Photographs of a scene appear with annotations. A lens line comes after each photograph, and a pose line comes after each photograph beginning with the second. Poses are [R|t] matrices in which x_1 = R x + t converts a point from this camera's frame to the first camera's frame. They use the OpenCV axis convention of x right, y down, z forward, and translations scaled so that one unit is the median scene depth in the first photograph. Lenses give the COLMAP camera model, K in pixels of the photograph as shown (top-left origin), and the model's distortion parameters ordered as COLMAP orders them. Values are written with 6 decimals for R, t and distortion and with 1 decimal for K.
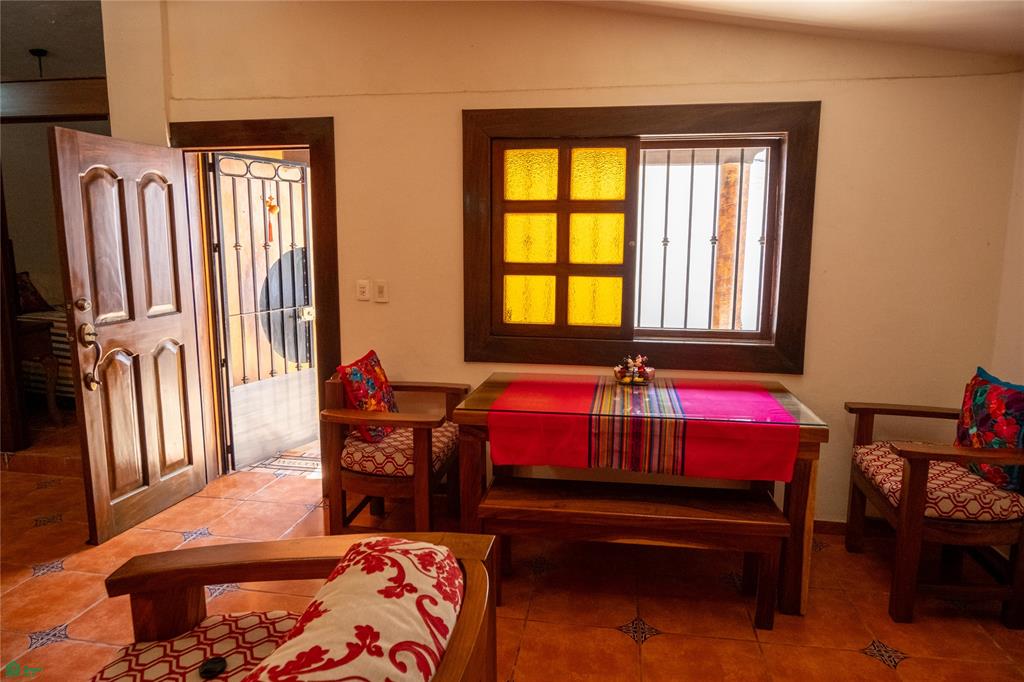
lens RADIAL K [[642.0, 0, 505.2], [0, 642.0, 341.0], [0, 0, 1]] dist [-0.016761, 0.000158]
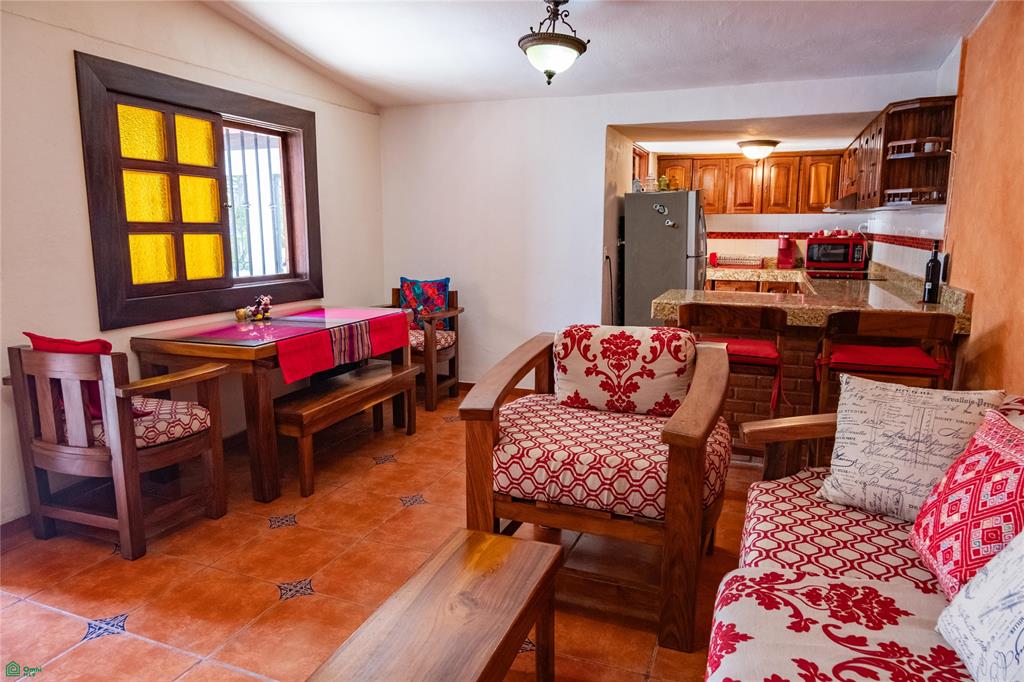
lens RADIAL K [[657.5, 0, 509.3], [0, 657.5, 340.9], [0, 0, 1]] dist [-0.014550, -0.001794]
pose [[0.197540, -0.169981, 0.965445, -0.917236], [0.146223, 0.978943, 0.142439, -0.002388], [-0.969328, 0.113033, 0.218235, 0.260924]]
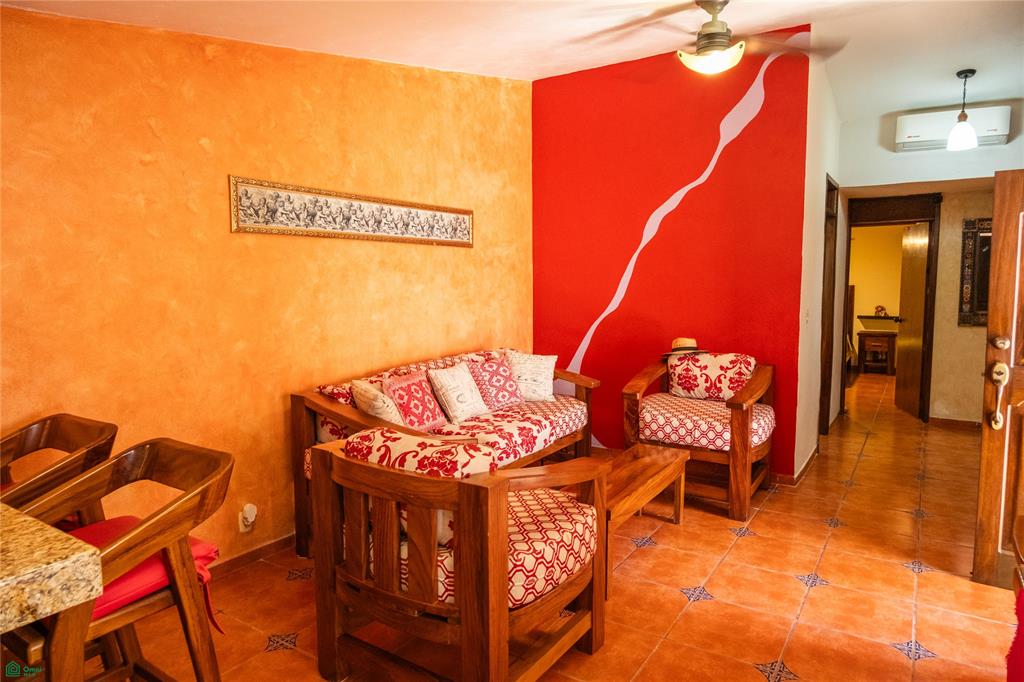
lens RADIAL K [[642.0, 0, 505.2], [0, 642.0, 341.0], [0, 0, 1]] dist [-0.016761, 0.000158]
pose [[-0.398675, 0.086924, -0.912964, 0.514085], [-0.132709, 0.979552, 0.151215, -0.096122], [0.907440, 0.181444, -0.378987, 0.629184]]
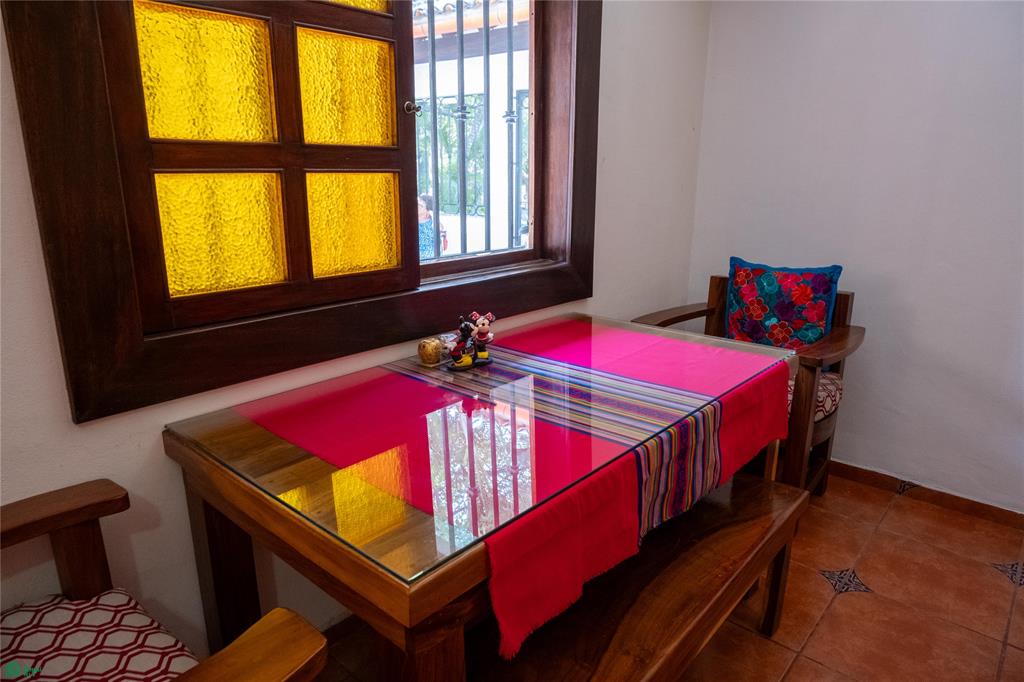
lens RADIAL K [[642.0, 0, 505.2], [0, 642.0, 341.0], [0, 0, 1]] dist [-0.016761, 0.000158]
pose [[0.526746, -0.226671, 0.819243, -0.236489], [0.125948, 0.973964, 0.188499, -0.054085], [-0.840640, 0.003891, 0.541580, 0.657346]]
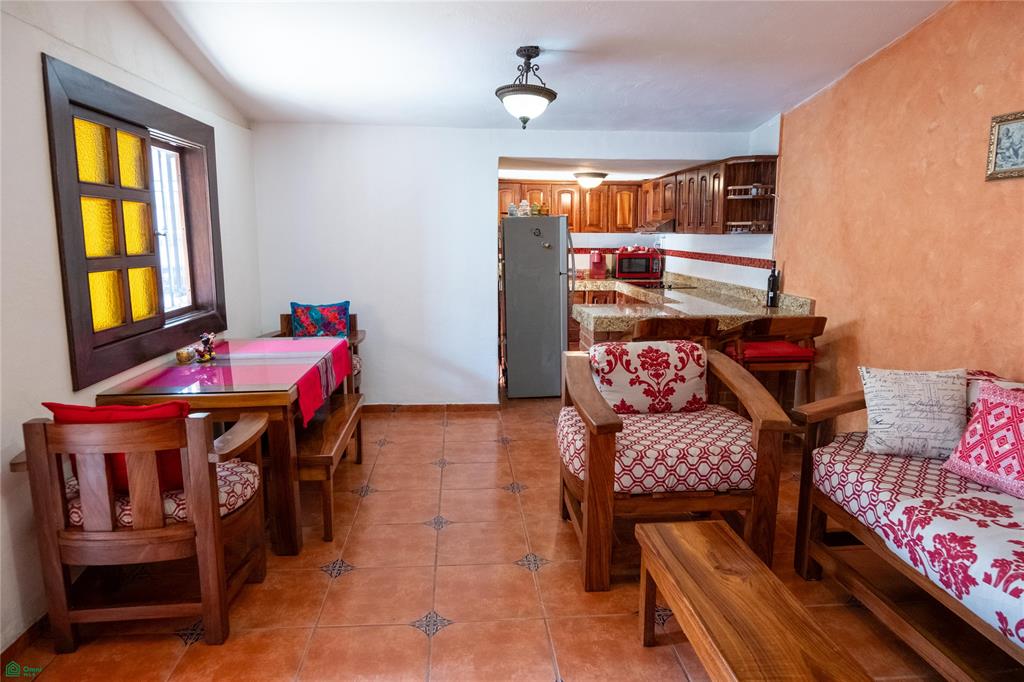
lens RADIAL K [[654.2, 0, 512.0], [0, 654.2, 341.0], [0, 0, 1]] dist [-0.018970, -0.001986]
pose [[-0.254985, -0.162477, 0.953197, -0.986375], [0.141287, 0.968941, 0.202956, -0.116411], [-0.956567, 0.186425, -0.224110, 0.727566]]
